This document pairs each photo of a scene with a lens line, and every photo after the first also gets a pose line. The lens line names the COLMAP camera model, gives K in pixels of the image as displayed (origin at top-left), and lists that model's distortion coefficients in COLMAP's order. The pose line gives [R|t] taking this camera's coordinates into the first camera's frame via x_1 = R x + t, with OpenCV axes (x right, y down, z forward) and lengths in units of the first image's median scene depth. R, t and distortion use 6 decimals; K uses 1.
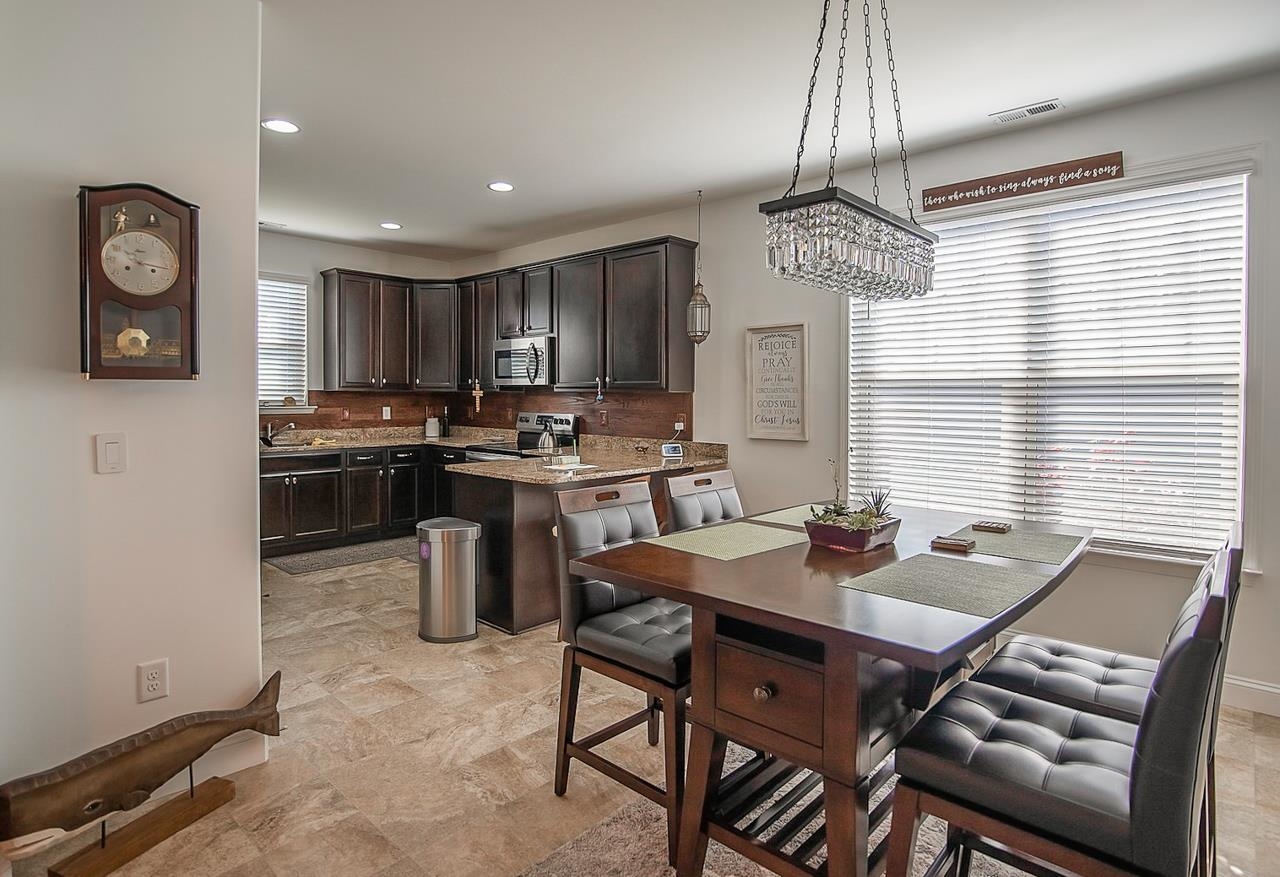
lens RADIAL K [[668.3, 0, 585.4], [0, 668.3, 411.4], [0, 0, 1]] dist [-0.004192, -0.000025]
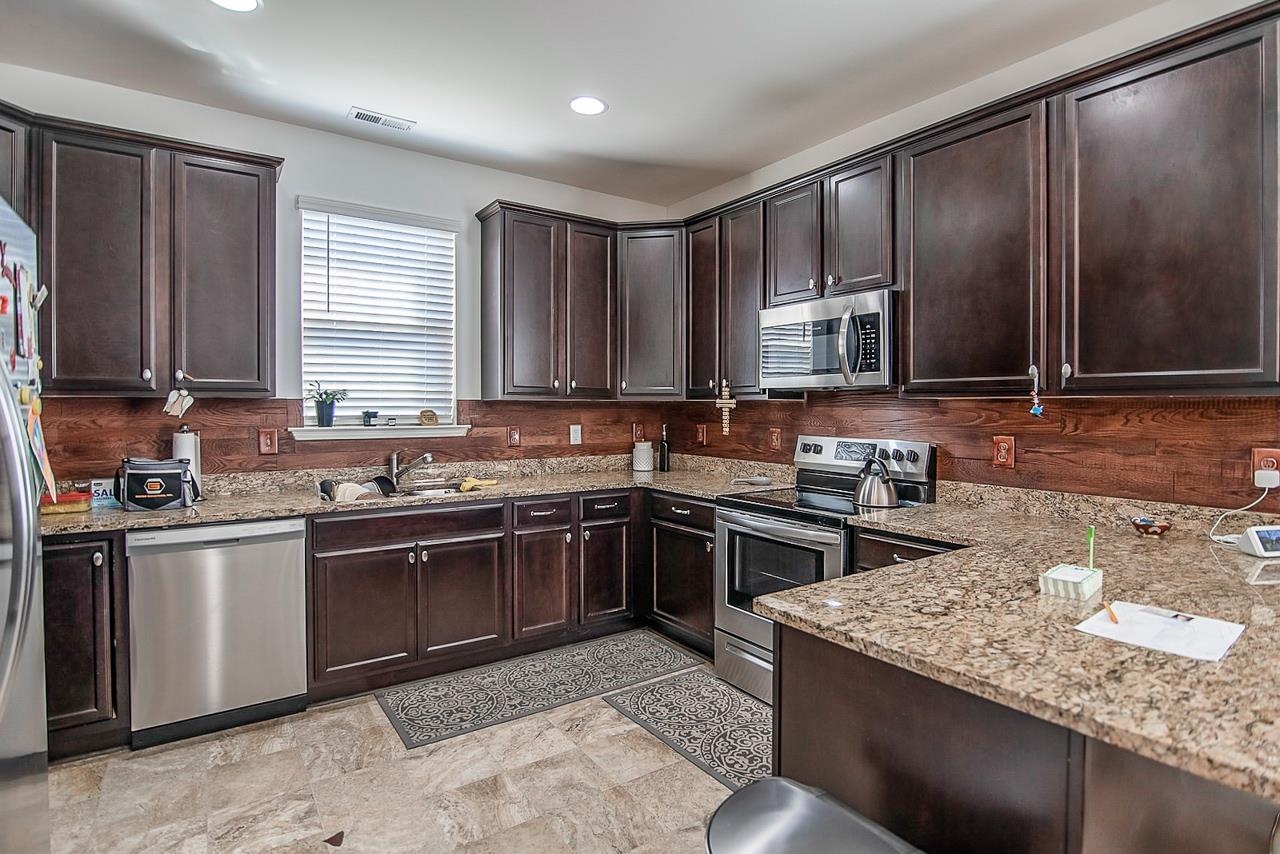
lens RADIAL K [[636.2, 0, 640.7], [0, 636.2, 420.3], [0, 0, 1]] dist [-0.001454, -0.000106]
pose [[0.985793, 0.000179, -0.167965, -0.140888], [-0.000845, 0.999992, -0.003895, -0.009714], [0.167963, 0.003982, 0.985785, 0.430396]]
